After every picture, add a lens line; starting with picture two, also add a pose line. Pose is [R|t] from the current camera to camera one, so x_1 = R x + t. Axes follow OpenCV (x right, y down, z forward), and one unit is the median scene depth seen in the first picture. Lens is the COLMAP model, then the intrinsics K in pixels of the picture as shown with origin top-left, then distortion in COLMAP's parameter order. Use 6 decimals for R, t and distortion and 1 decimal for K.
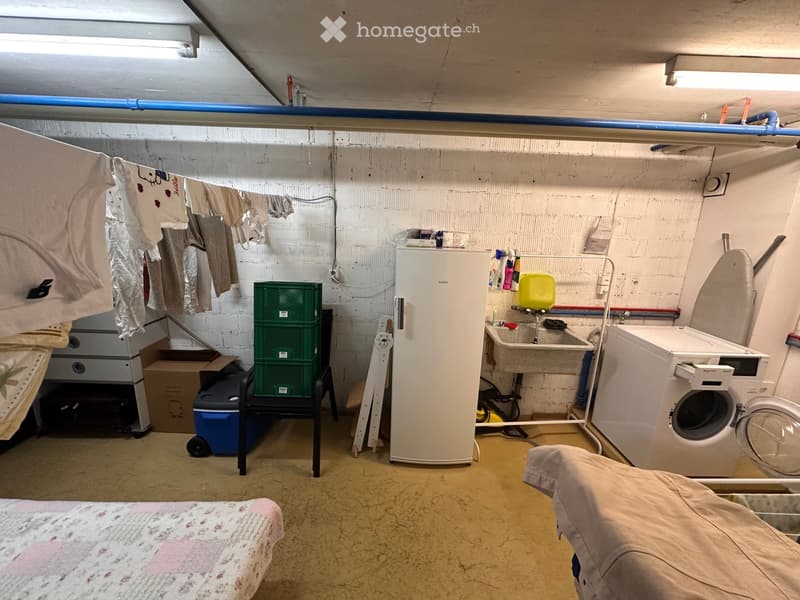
lens RADIAL K [[318.5, 0, 399.5], [0, 318.5, 299.0], [0, 0, 1]] dist [0.000180, -0.000164]
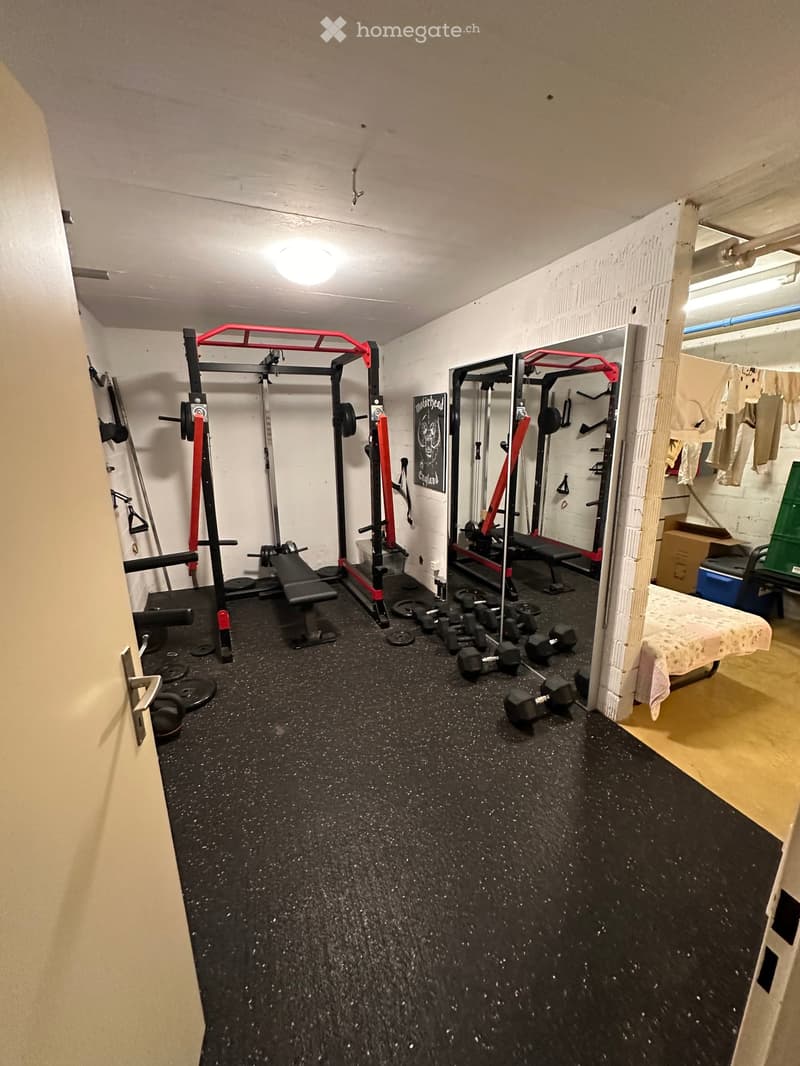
lens RADIAL K [[424.4, 0, 400.5], [0, 424.4, 530.8], [0, 0, 1]] dist [0.000180, -0.000164]
pose [[0.398761, 0.175052, -0.900192, 0.375583], [-0.181150, 0.977306, 0.109803, 0.293690], [0.898985, 0.119285, 0.421423, -0.837486]]
